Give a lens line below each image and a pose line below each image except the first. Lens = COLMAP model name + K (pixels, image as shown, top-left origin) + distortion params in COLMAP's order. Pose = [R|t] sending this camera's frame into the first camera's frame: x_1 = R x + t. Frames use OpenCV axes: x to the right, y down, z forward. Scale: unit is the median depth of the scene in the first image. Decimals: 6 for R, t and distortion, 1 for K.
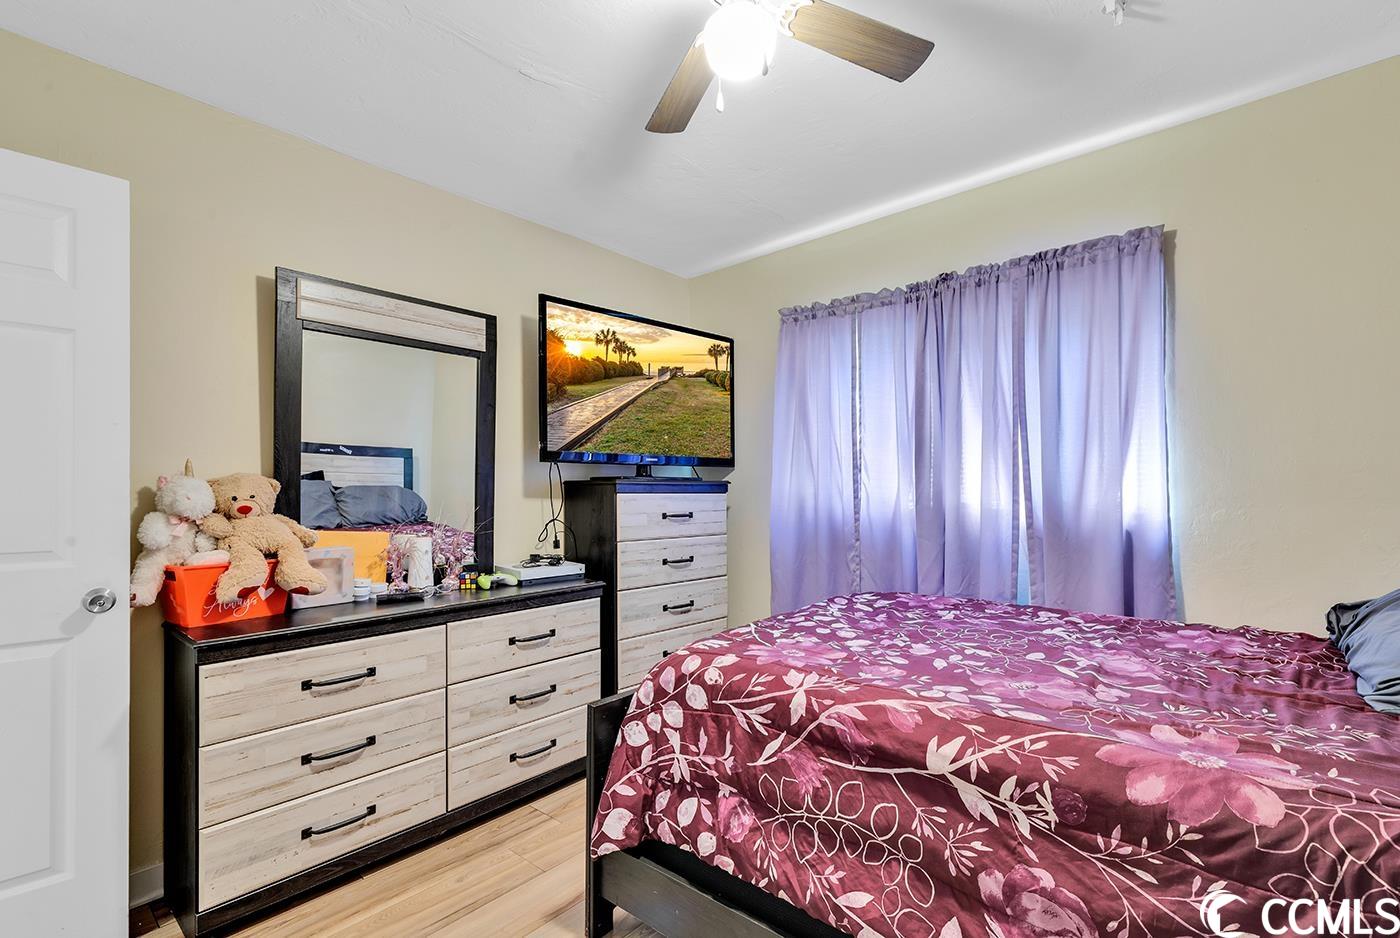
lens RADIAL K [[631.1, 0, 701.1], [0, 631.1, 490.1], [0, 0, 1]] dist [-0.001778, -0.000476]
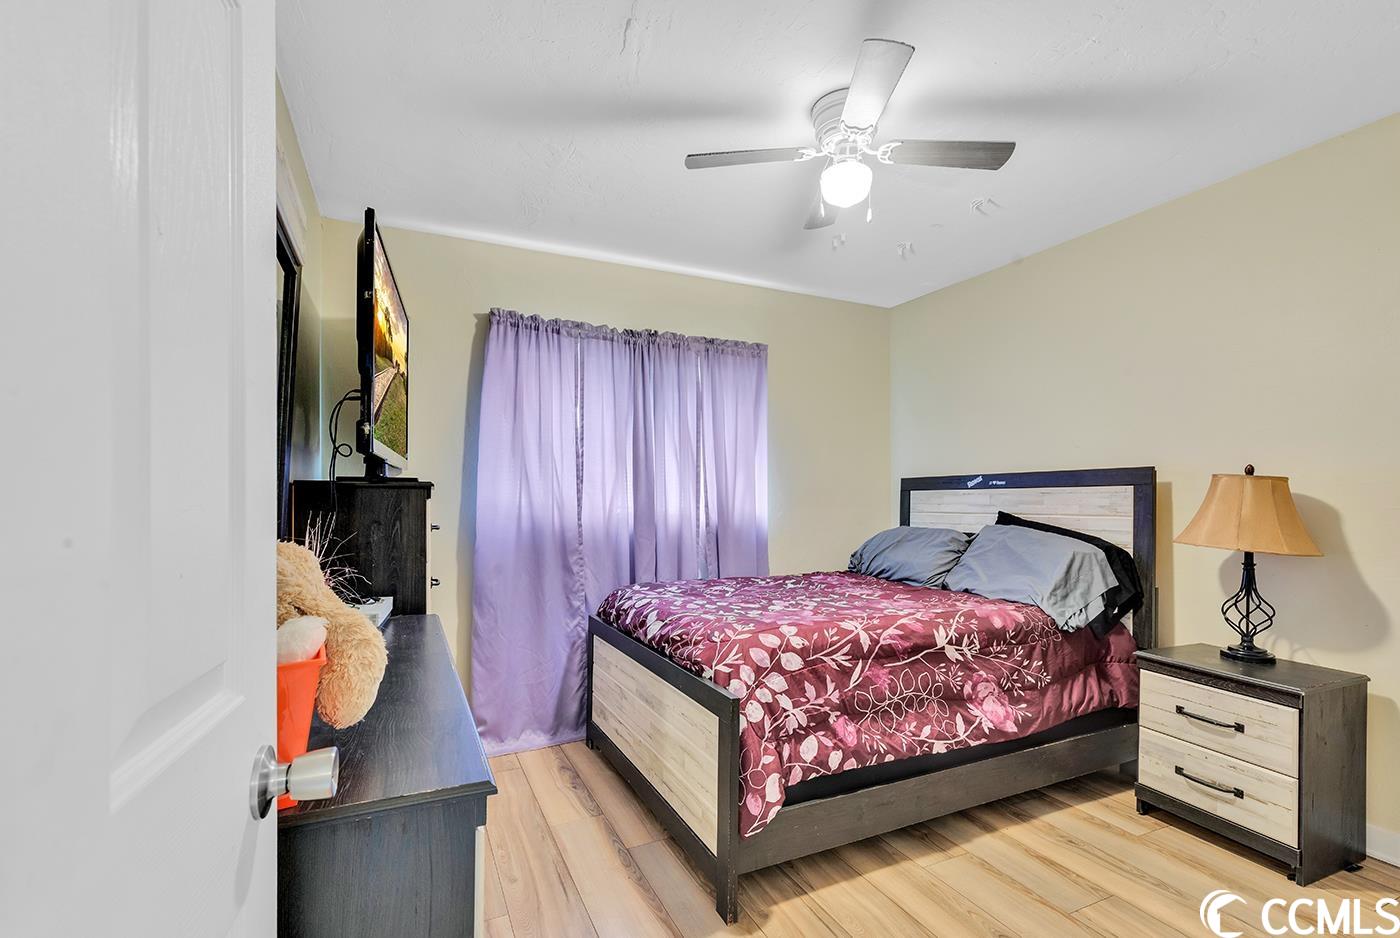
lens RADIAL K [[637.0, 0, 696.8], [0, 637.0, 495.1], [0, 0, 1]] dist [0.000896, -0.000910]
pose [[0.405558, 0.014243, 0.913959, -1.382724], [-0.004922, 0.999898, -0.013398, 0.015465], [-0.914056, 0.000935, 0.405586, 0.726812]]
